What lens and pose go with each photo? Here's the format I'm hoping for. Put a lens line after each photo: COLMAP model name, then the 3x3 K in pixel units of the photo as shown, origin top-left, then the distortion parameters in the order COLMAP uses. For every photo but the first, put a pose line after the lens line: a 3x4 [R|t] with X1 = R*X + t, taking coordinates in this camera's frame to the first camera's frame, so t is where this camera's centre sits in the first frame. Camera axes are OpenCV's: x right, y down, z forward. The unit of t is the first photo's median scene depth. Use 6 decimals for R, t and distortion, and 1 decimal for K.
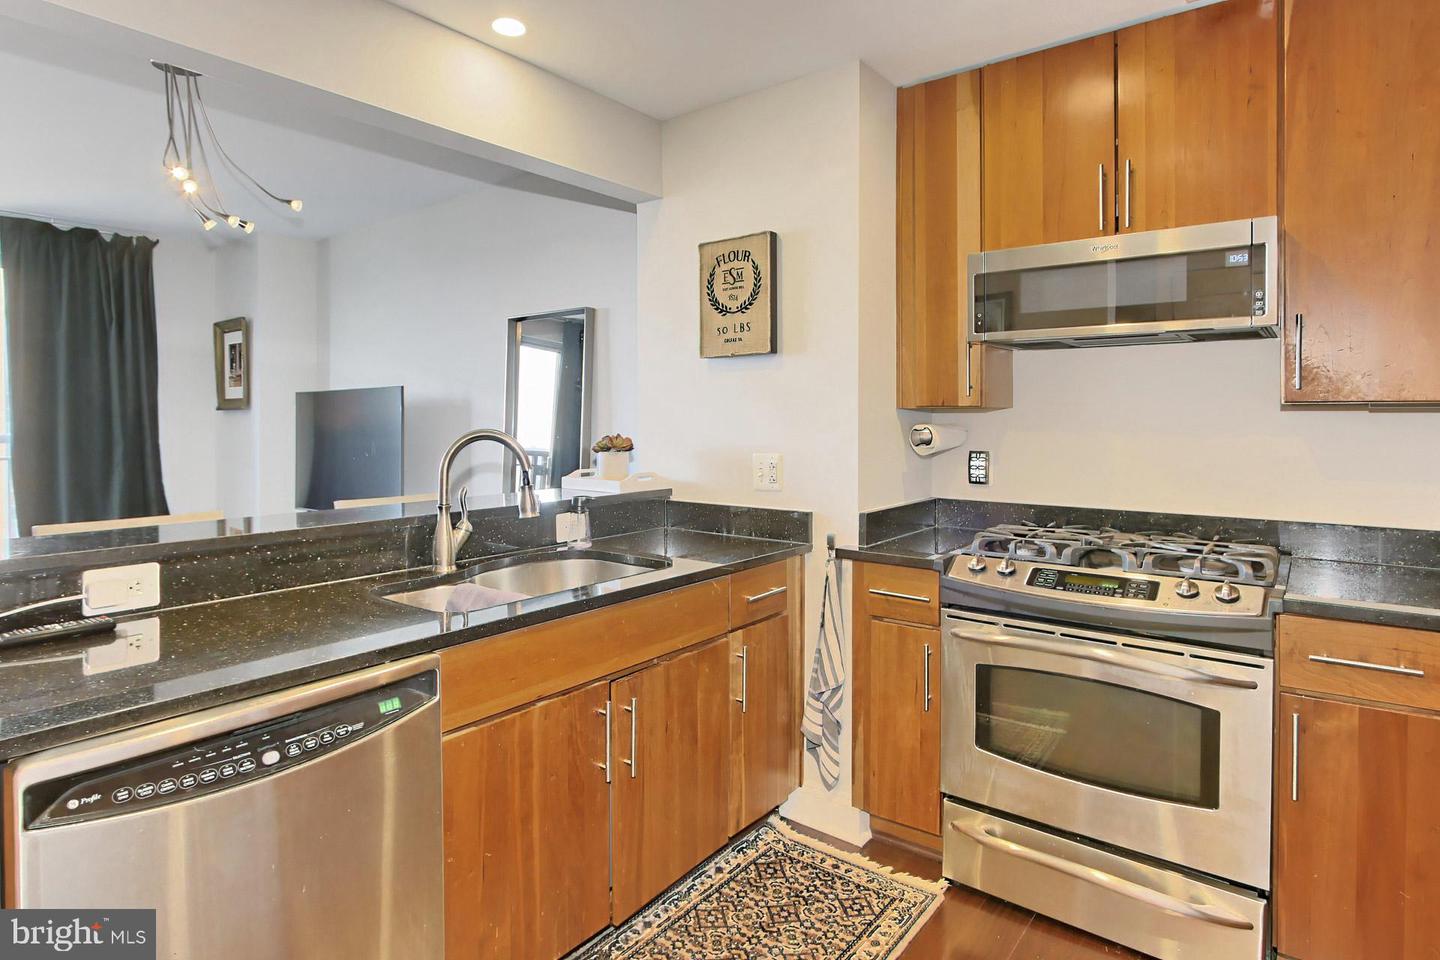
lens RADIAL K [[789.8, 0, 729.9], [0, 789.8, 422.6], [0, 0, 1]] dist [-0.026230, 0.015295]
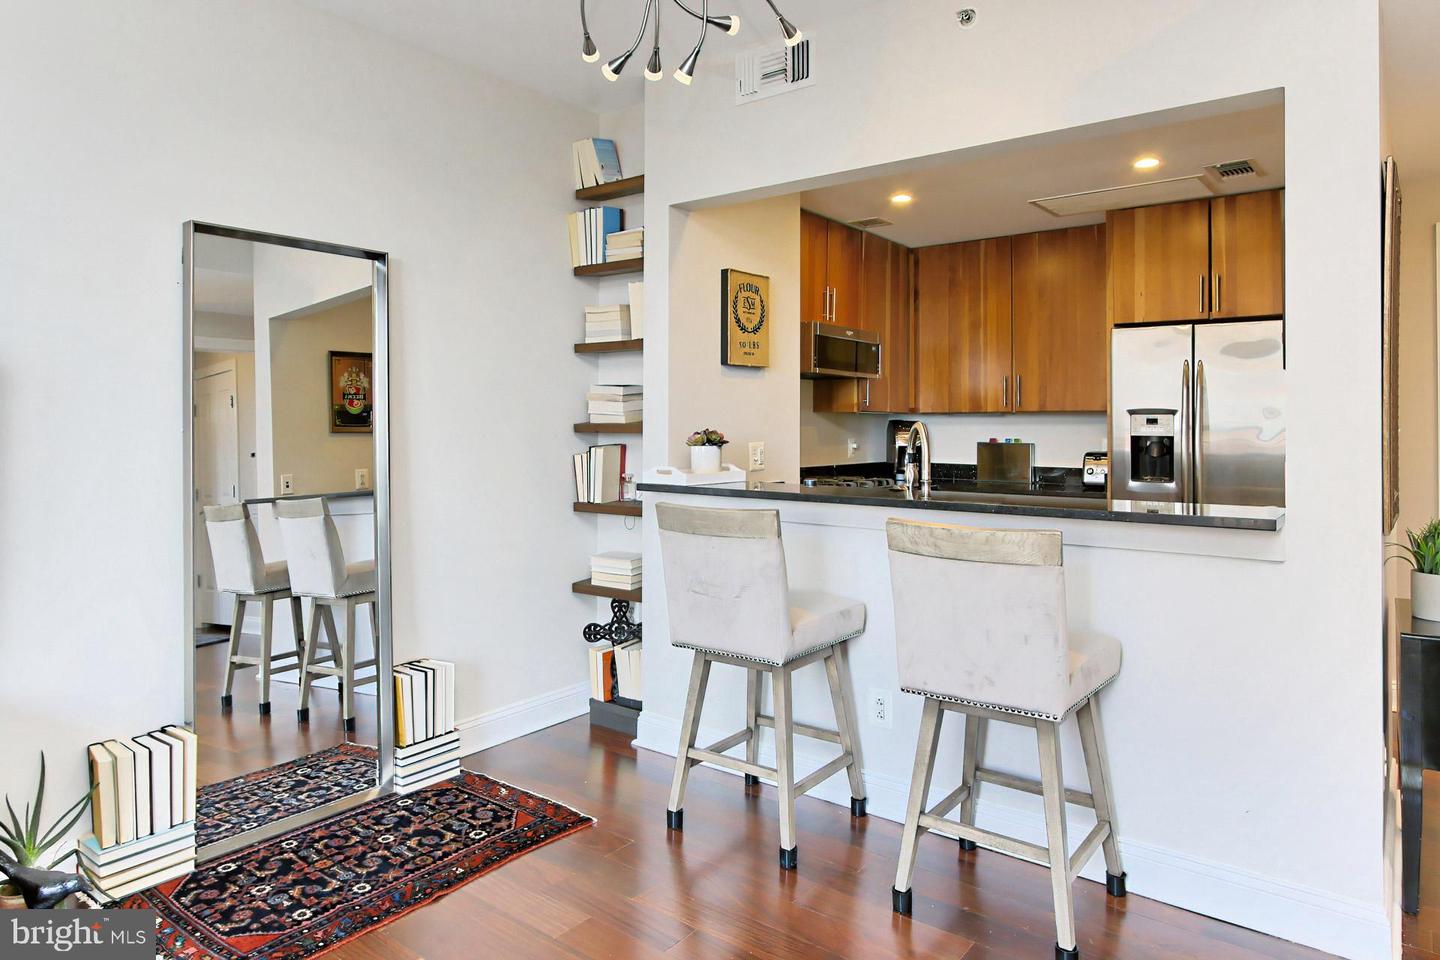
lens RADIAL K [[864.0, 0, 726.6], [0, 864.0, 428.8], [0, 0, 1]] dist [-0.011051, 0.000698]
pose [[0.016116, -0.004326, 0.999861, -1.564855], [0.002633, 0.999987, 0.004284, 0.011753], [-0.999867, 0.002564, 0.016128, 1.143262]]
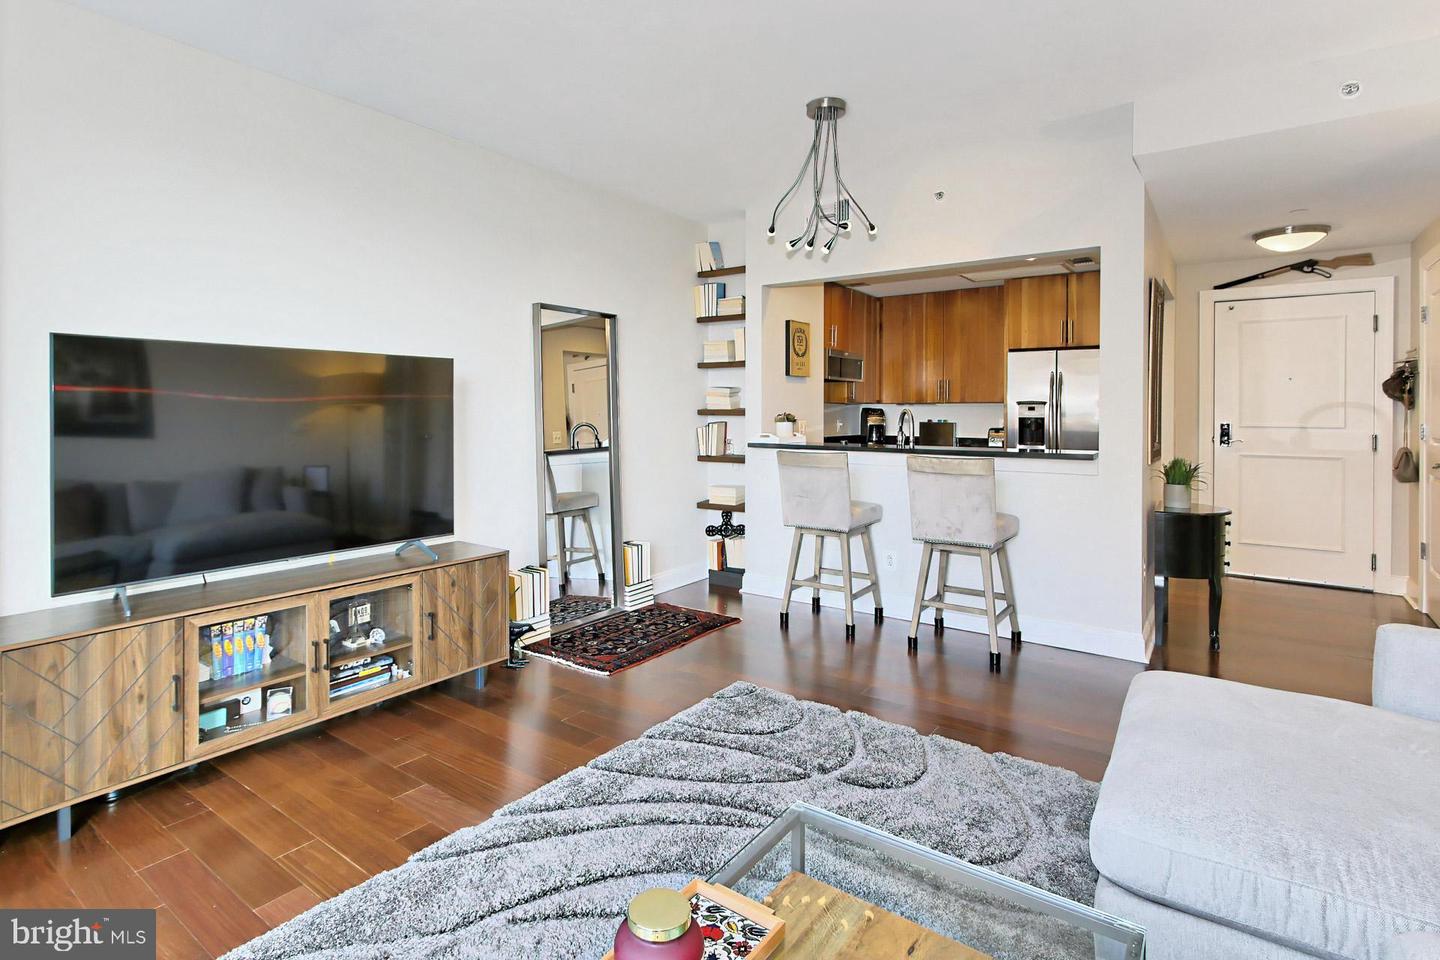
lens RADIAL K [[674.0, 0, 716.0], [0, 674.0, 424.9], [0, 0, 1]] dist [0.001628, -0.000088]
pose [[-0.011215, -0.019259, 0.999752, -2.092748], [0.001824, 0.999812, 0.019281, 0.015501], [-0.999935, 0.002039, -0.011178, 1.412064]]
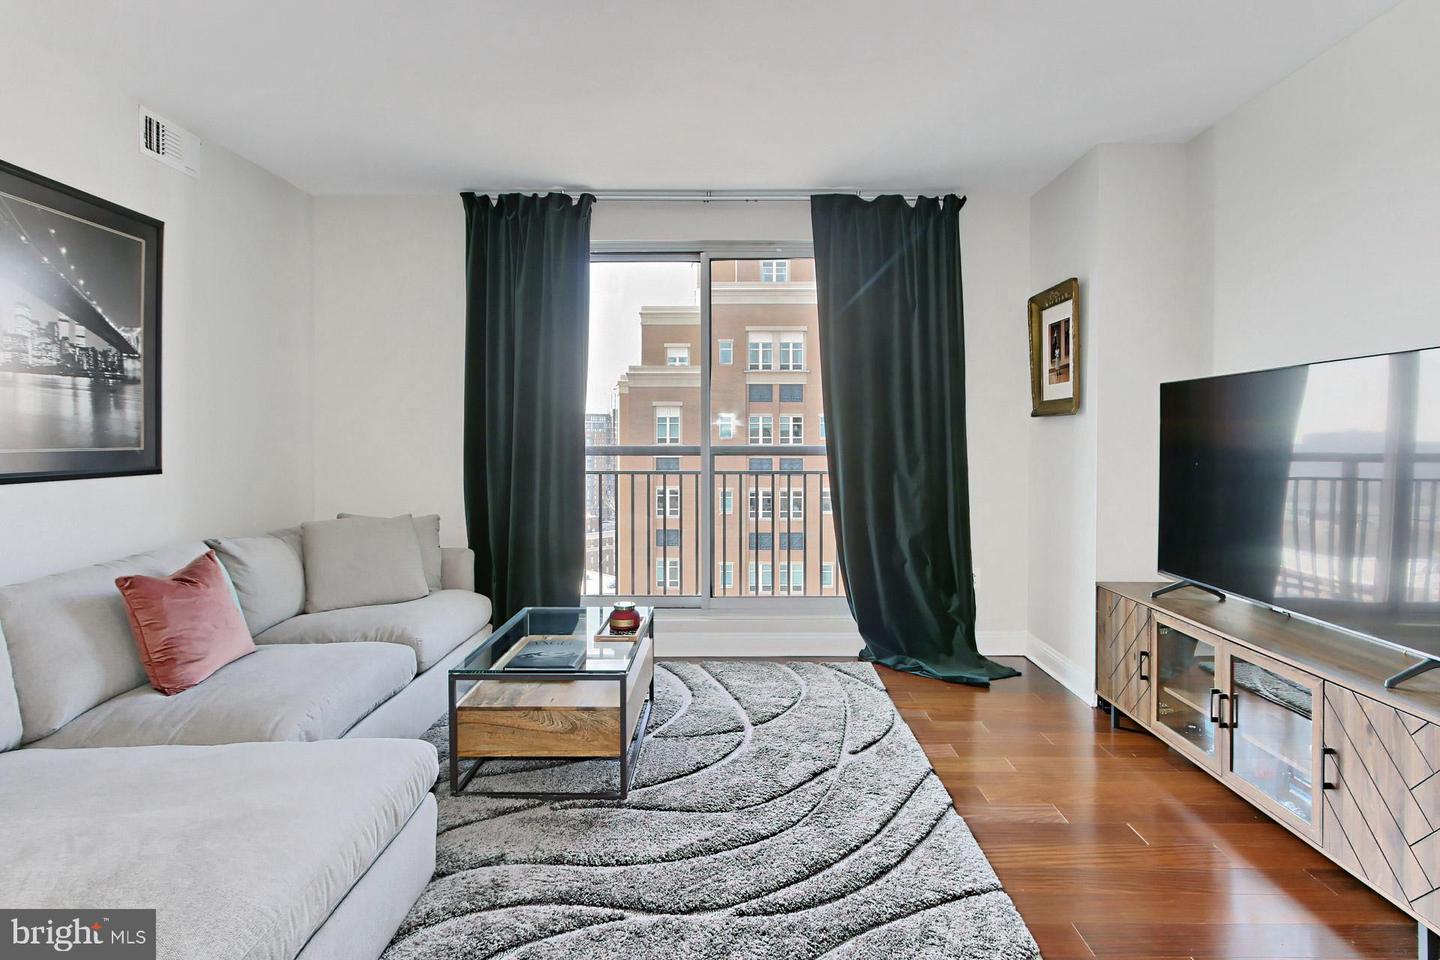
lens RADIAL K [[750.0, 0, 731.3], [0, 750.0, 439.1], [0, 0, 1]] dist [-0.000382, 0.000537]
pose [[0.601204, 0.005832, -0.799074, -0.635851], [-0.007347, 0.999971, 0.001771, 0.013287], [0.799062, 0.004807, 0.601230, 0.850826]]
